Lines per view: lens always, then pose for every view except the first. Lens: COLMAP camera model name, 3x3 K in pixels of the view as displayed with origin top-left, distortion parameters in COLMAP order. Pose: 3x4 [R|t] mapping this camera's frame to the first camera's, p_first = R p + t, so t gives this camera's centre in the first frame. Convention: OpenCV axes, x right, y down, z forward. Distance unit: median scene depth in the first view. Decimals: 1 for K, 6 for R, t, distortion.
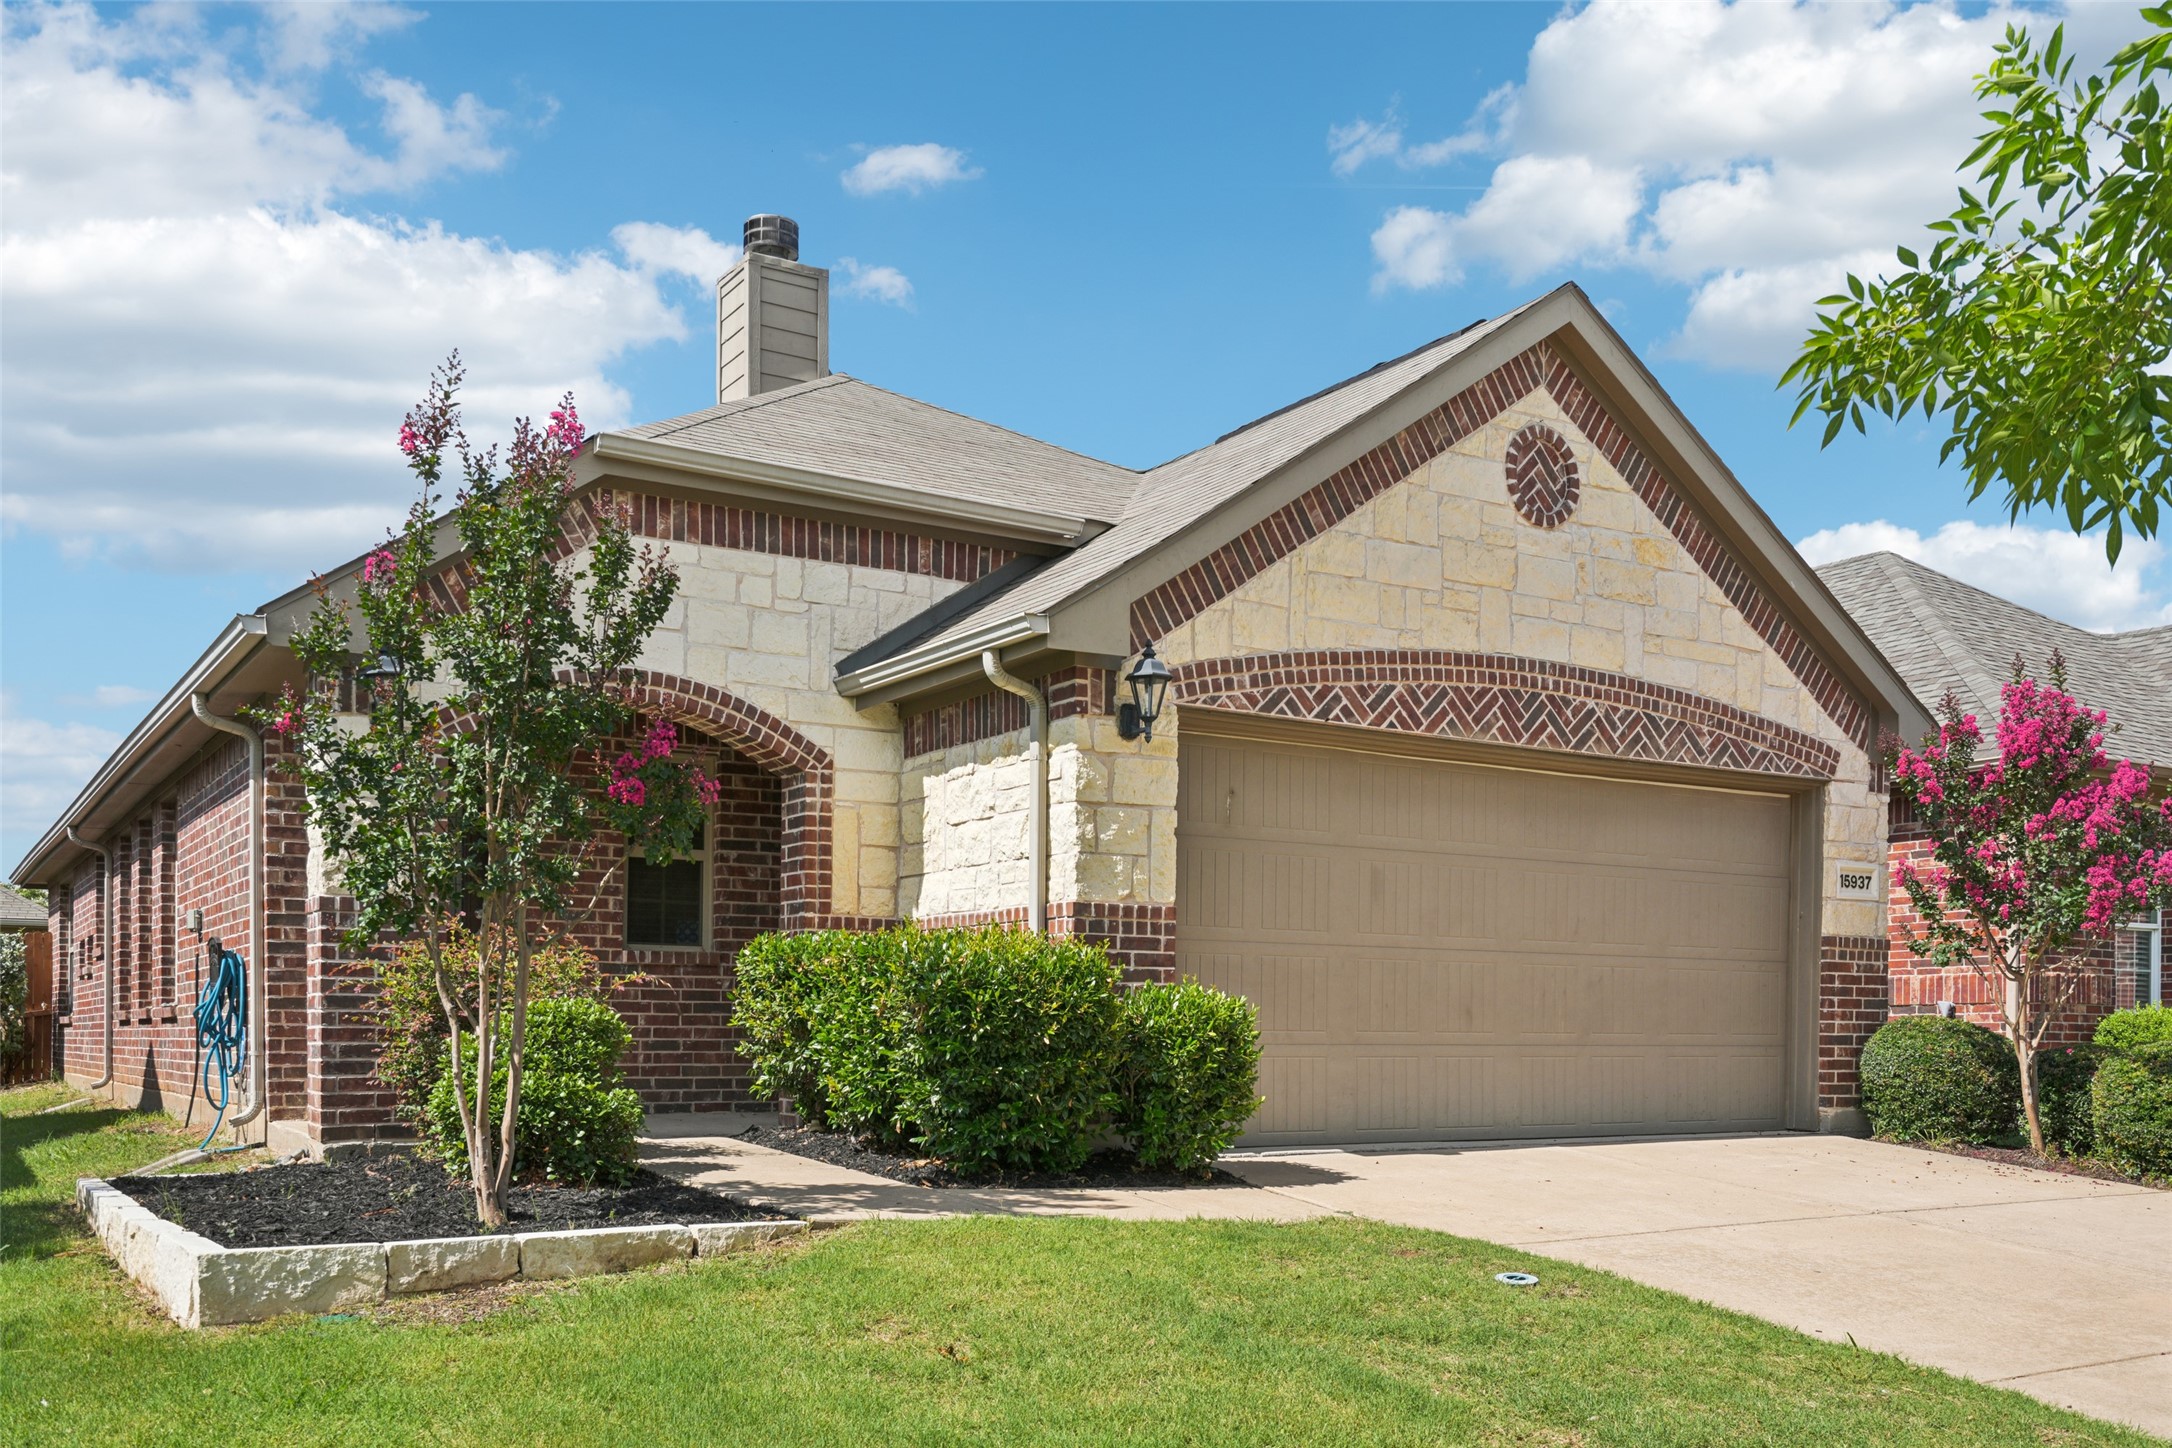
lens RADIAL K [[1926.8, 0, 1086.3], [0, 1926.8, 724.5], [0, 0, 1]] dist [0.006458, 0.000769]
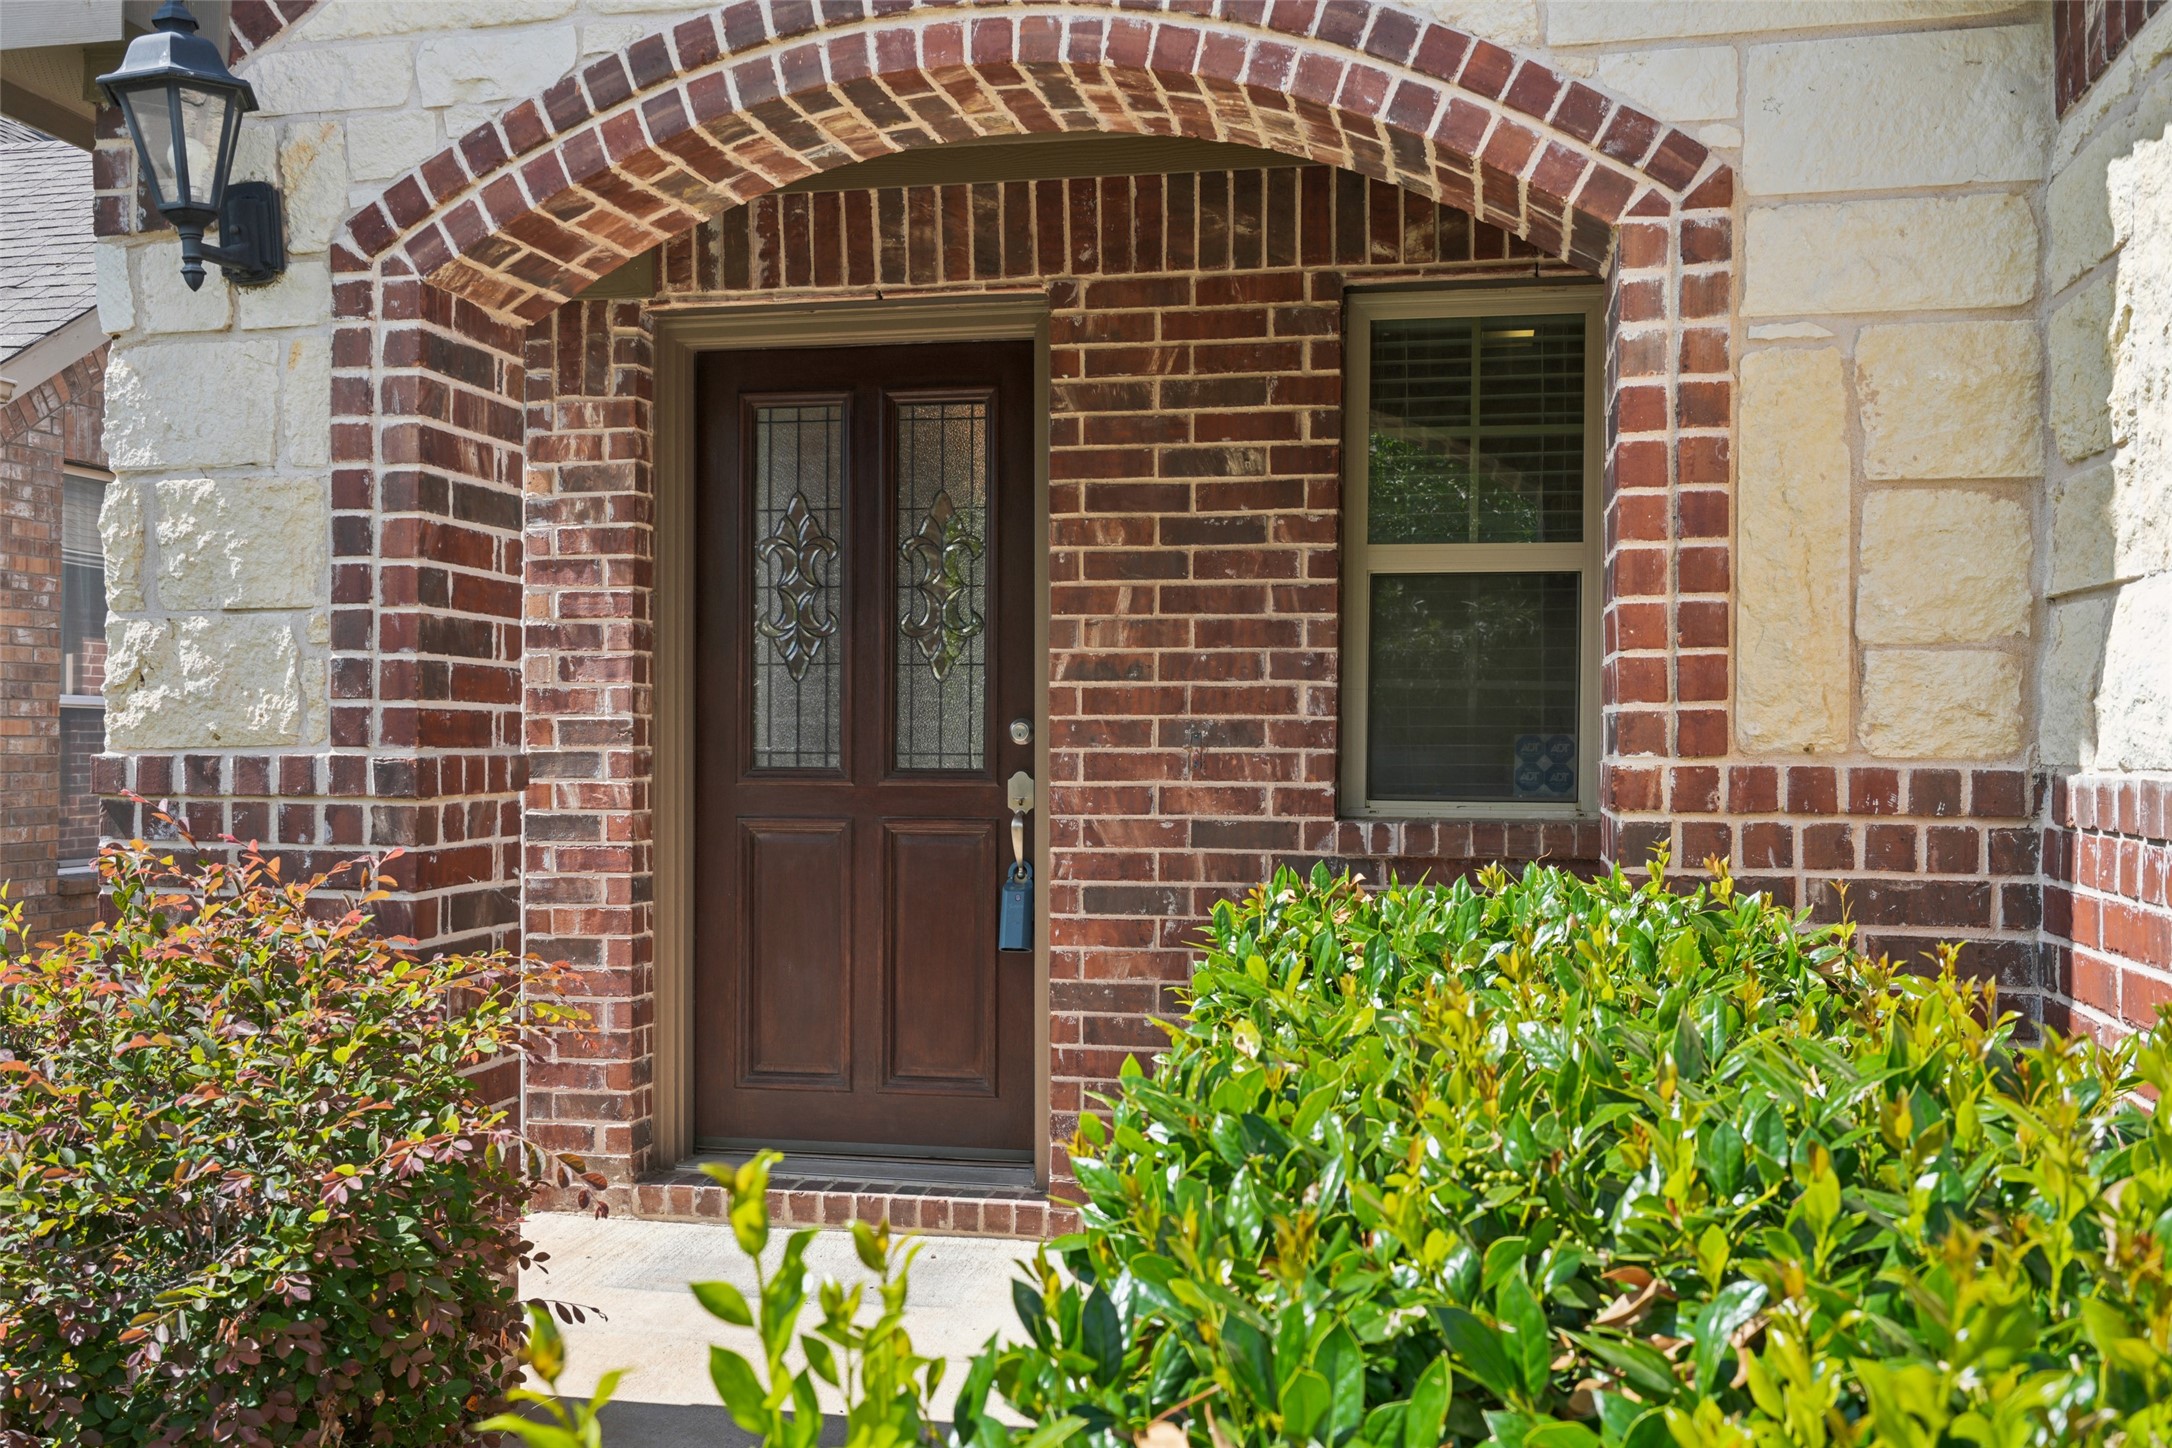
lens RADIAL K [[1926.8, 0, 1088.0], [0, 1926.8, 731.5], [0, 0, 1]] dist [0.006458, 0.000769]
pose [[0.729050, -0.003068, -0.684453, -0.016539], [0.109219, 0.987698, 0.111908, 0.055289], [0.675690, -0.156342, 0.720417, 0.743154]]
